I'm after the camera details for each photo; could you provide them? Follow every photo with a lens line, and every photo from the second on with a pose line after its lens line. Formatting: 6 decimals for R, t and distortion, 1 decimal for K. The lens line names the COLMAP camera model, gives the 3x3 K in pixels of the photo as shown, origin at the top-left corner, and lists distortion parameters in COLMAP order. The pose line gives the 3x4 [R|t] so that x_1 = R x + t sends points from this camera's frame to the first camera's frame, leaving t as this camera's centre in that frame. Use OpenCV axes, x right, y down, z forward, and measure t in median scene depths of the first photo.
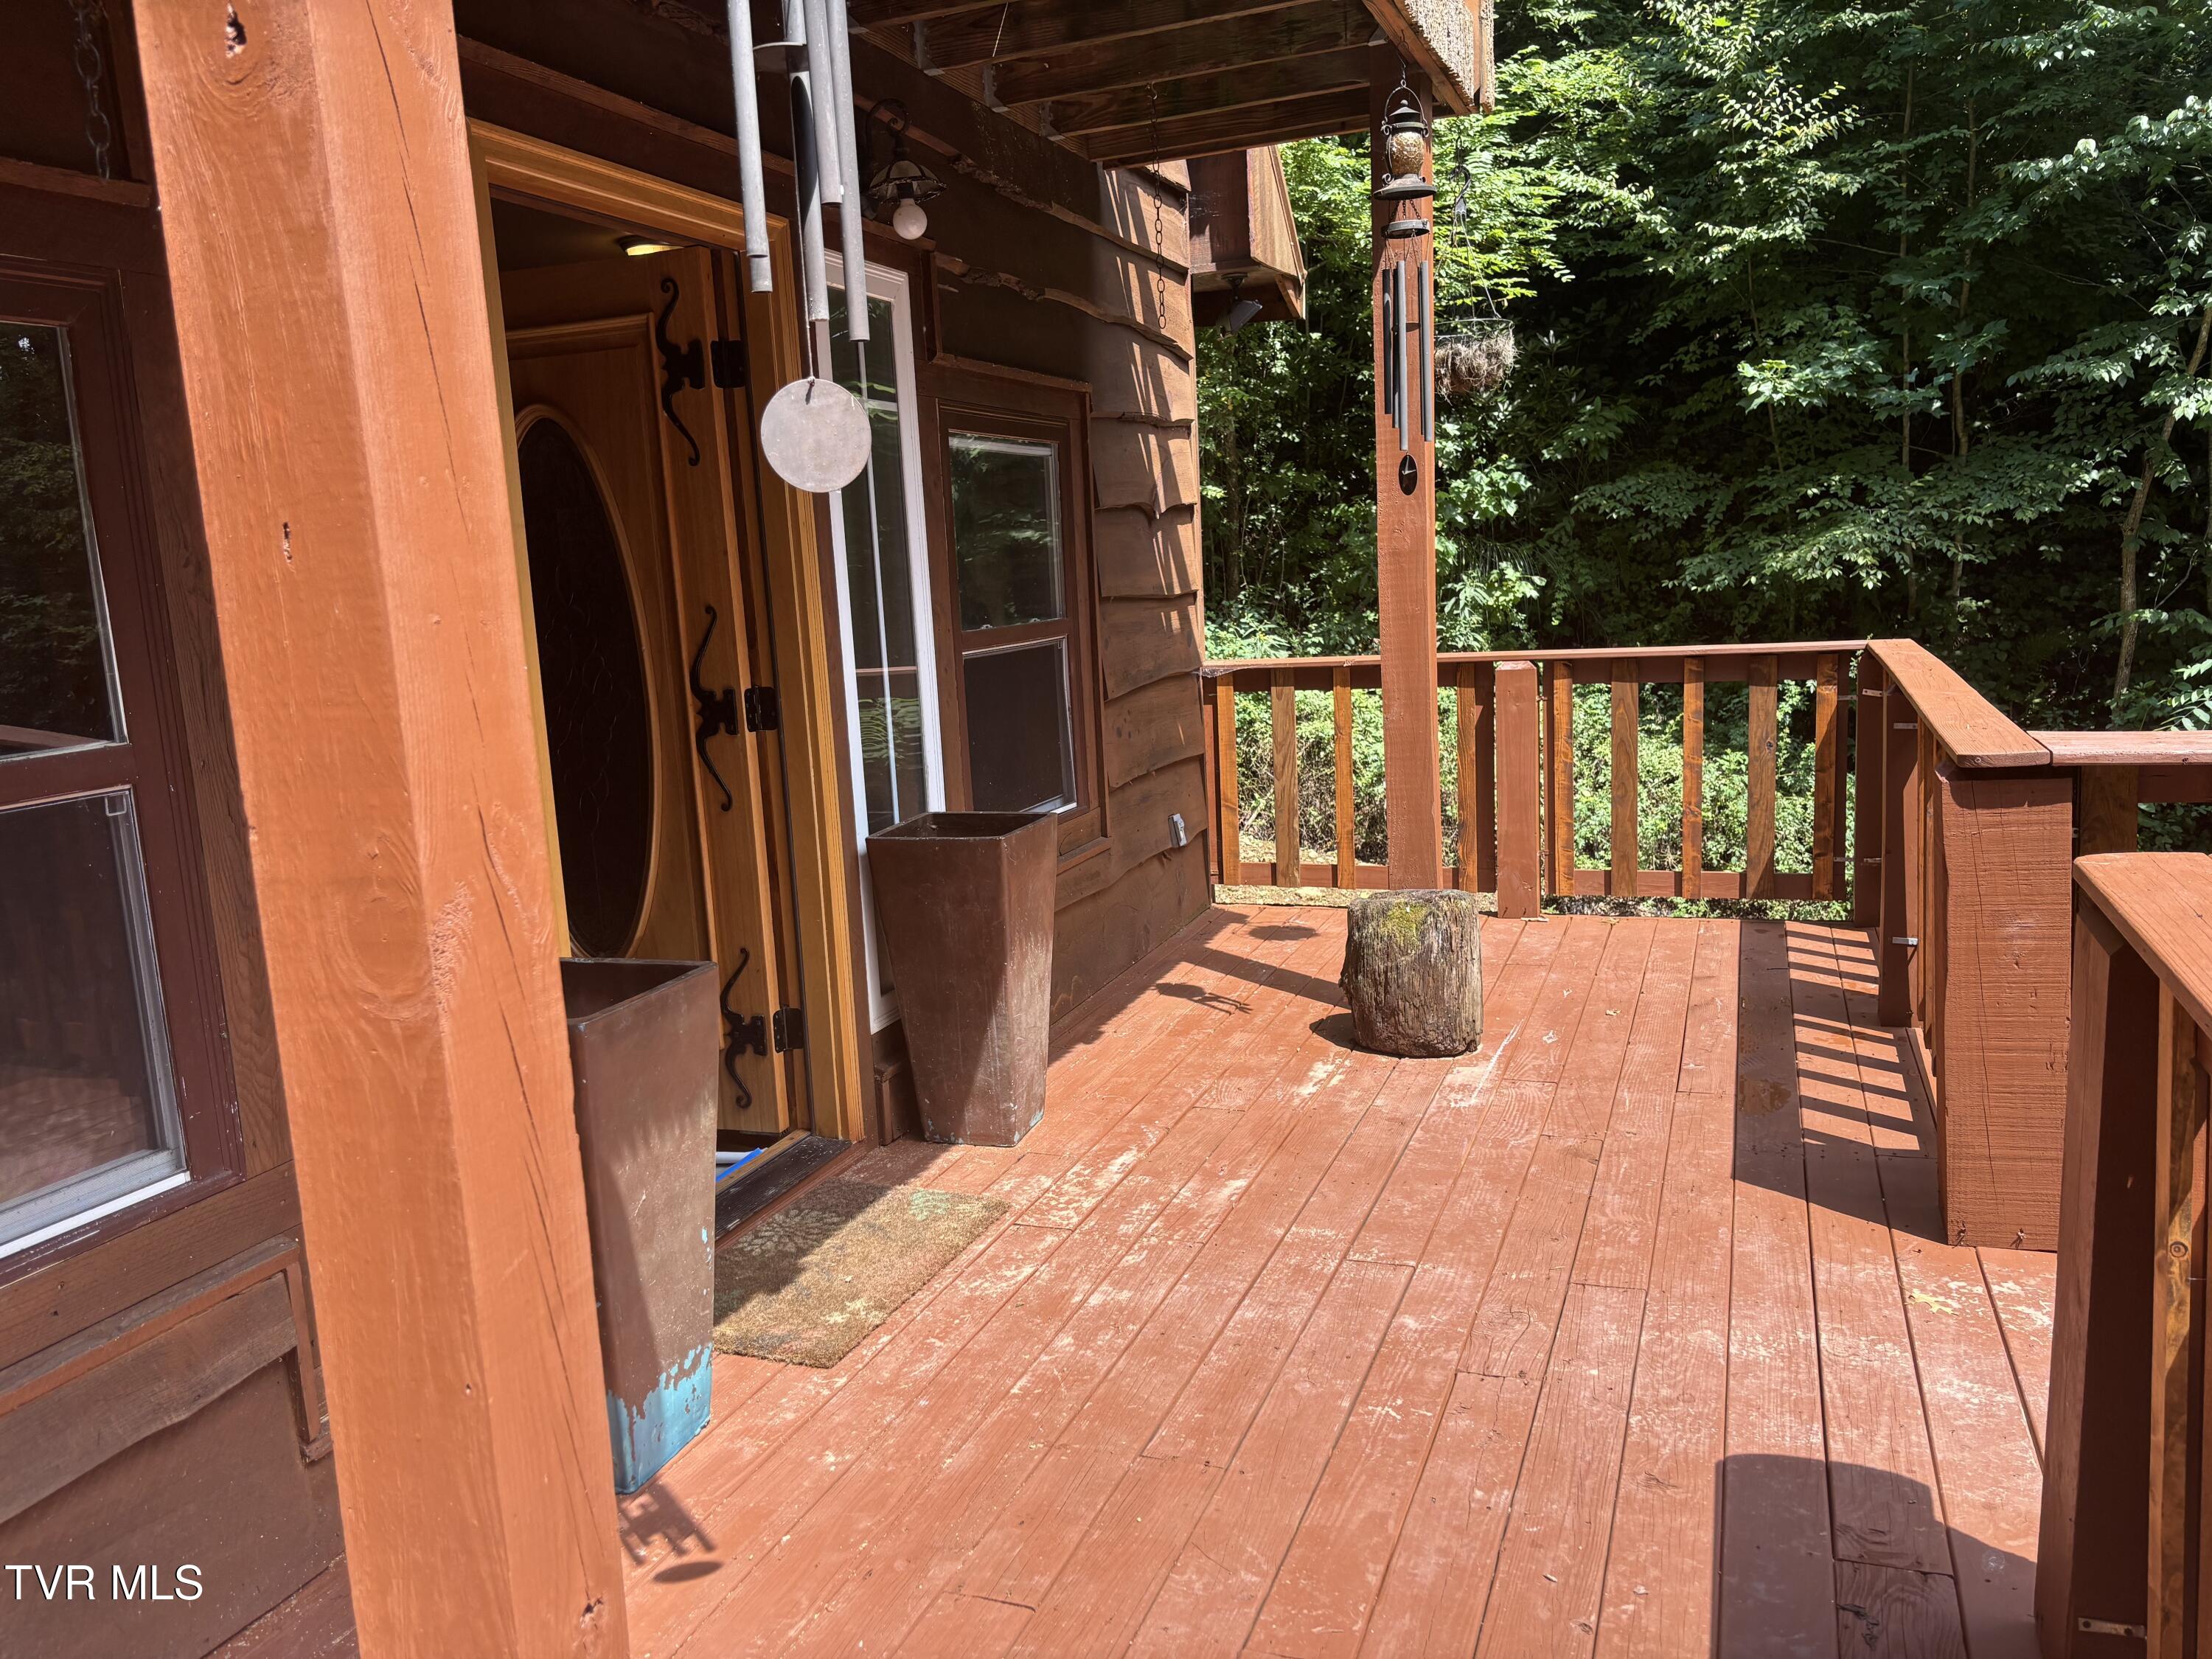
lens RADIAL K [[1662.6, 0, 1098.2], [0, 1662.6, 816.8], [0, 0, 1]] dist [0.051564, -0.062114]
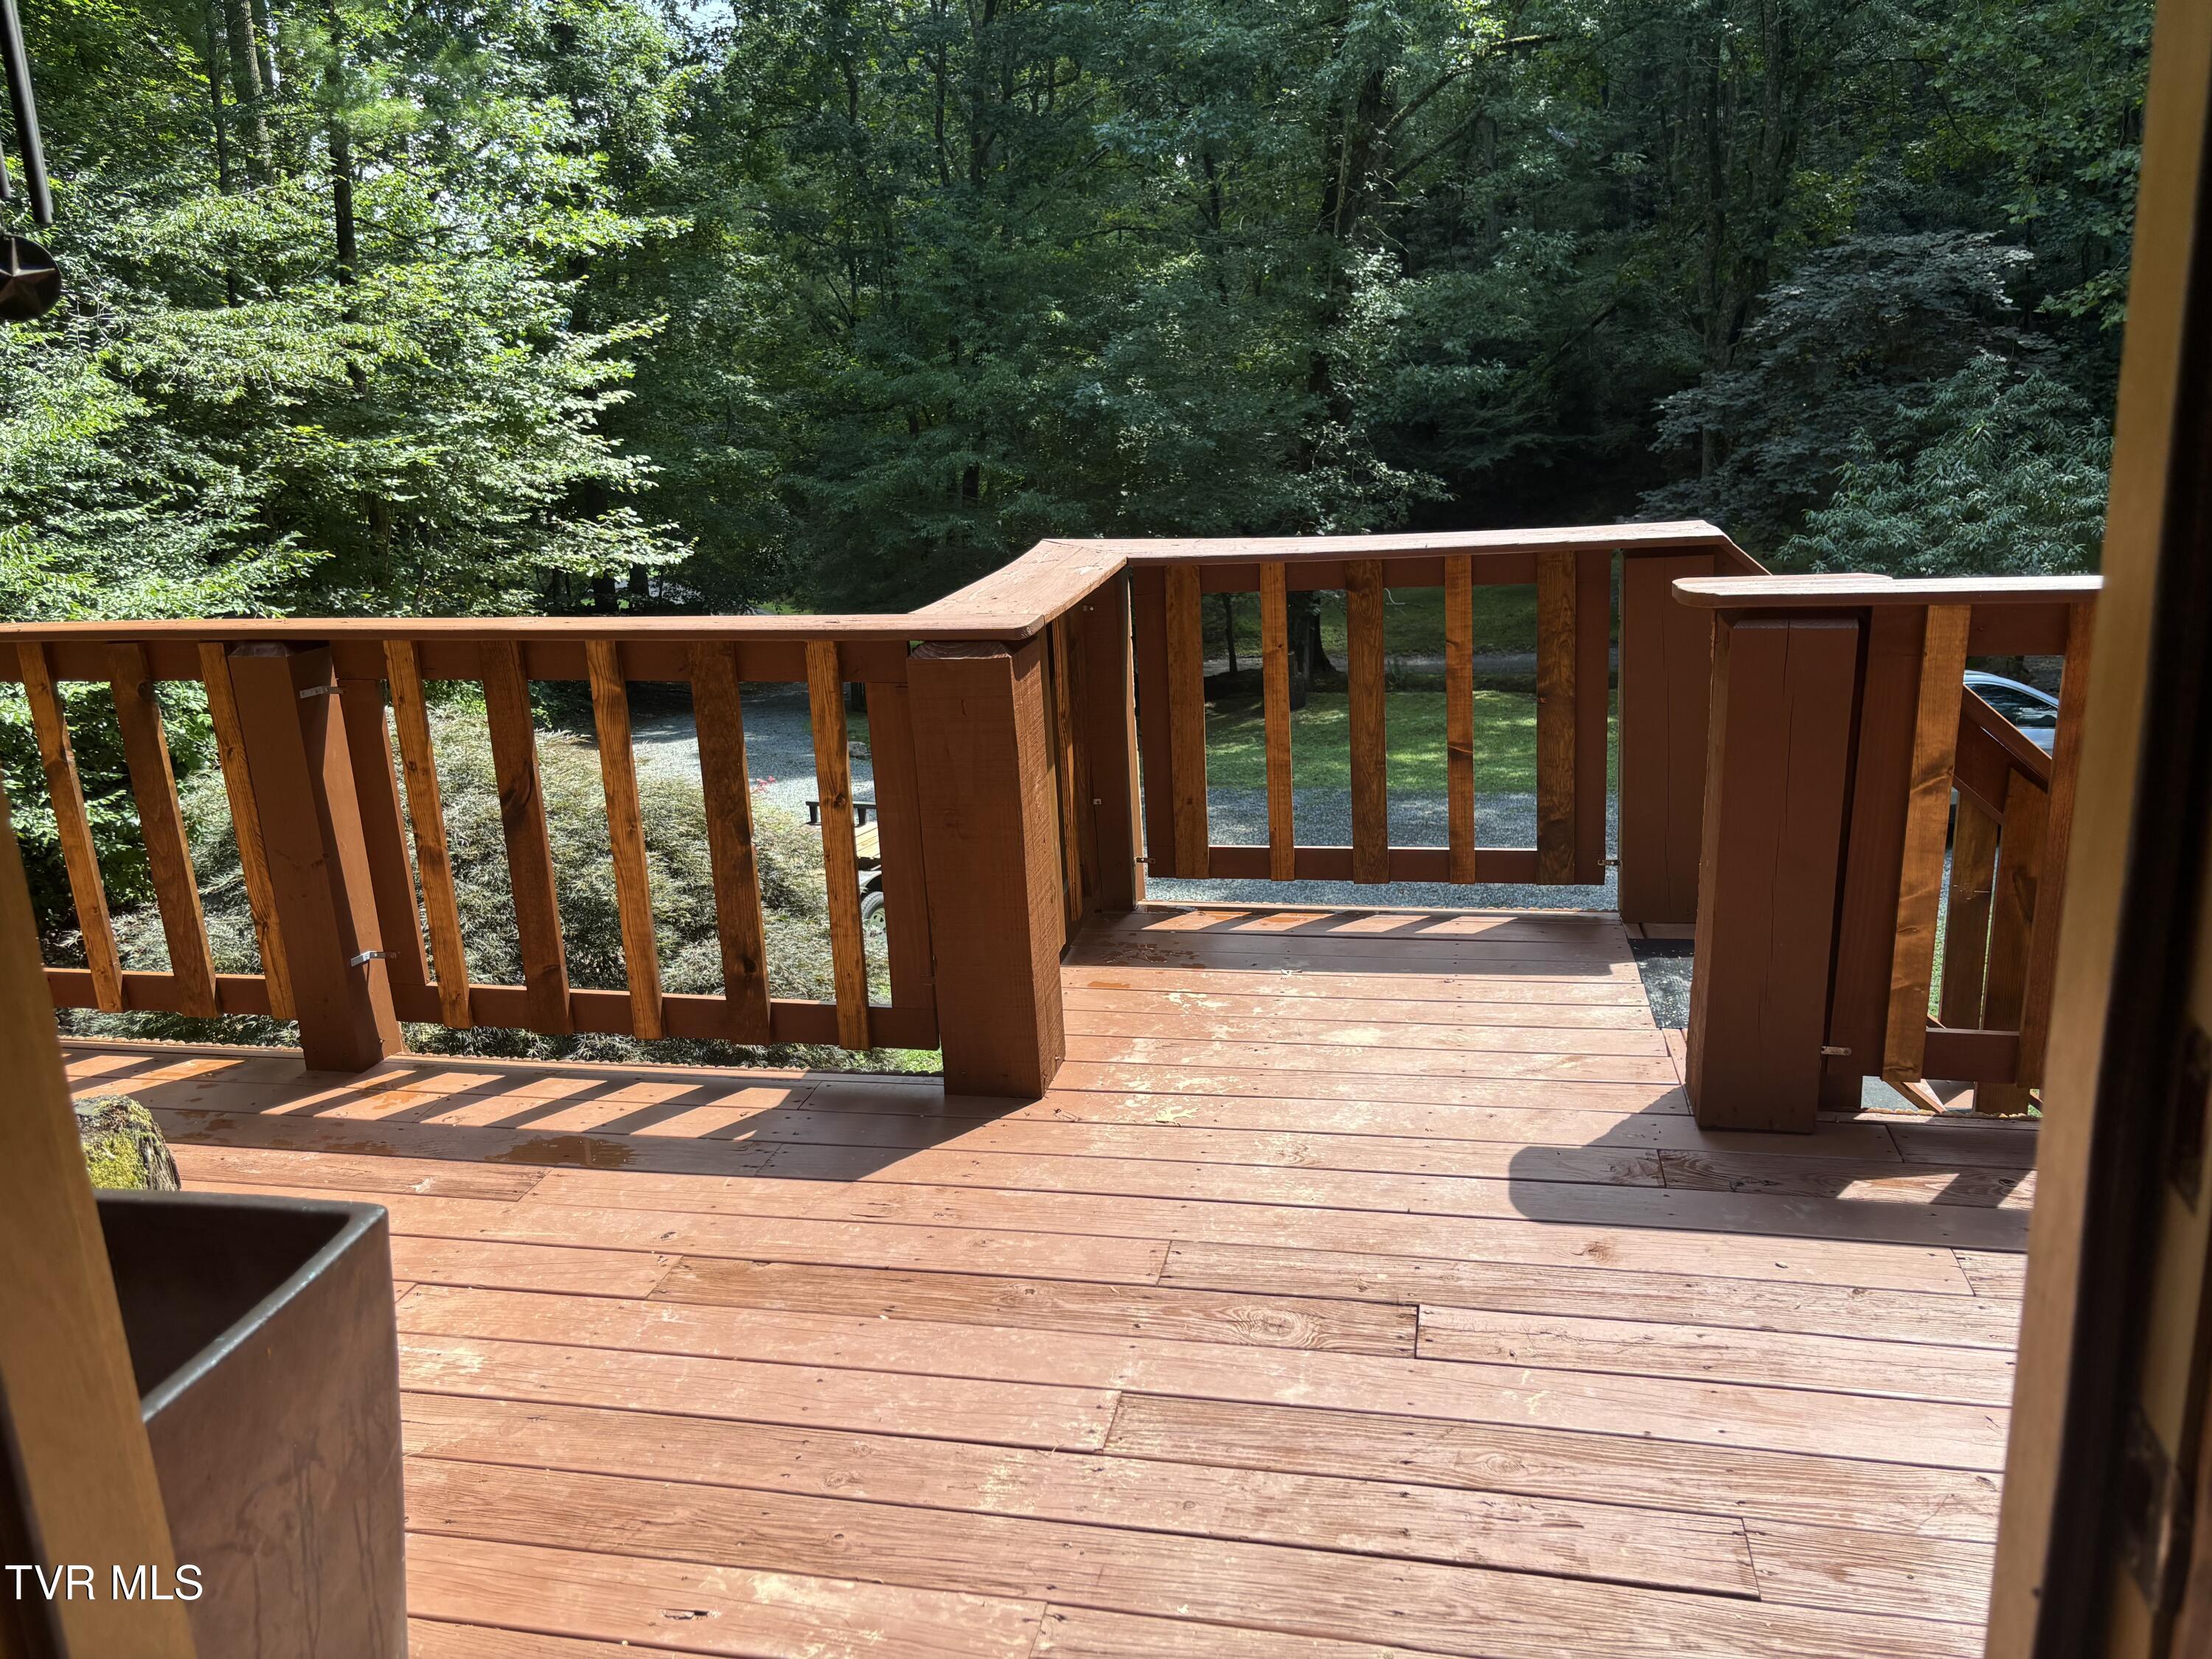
lens RADIAL K [[1662.6, 0, 1082.0], [0, 1662.6, 829.5], [0, 0, 1]] dist [0.051564, -0.062114]
pose [[-0.152738, -0.194019, 0.969034, -0.101262], [0.204865, 0.953024, 0.223104, -0.028194], [-0.966799, 0.232598, -0.105815, 0.226237]]
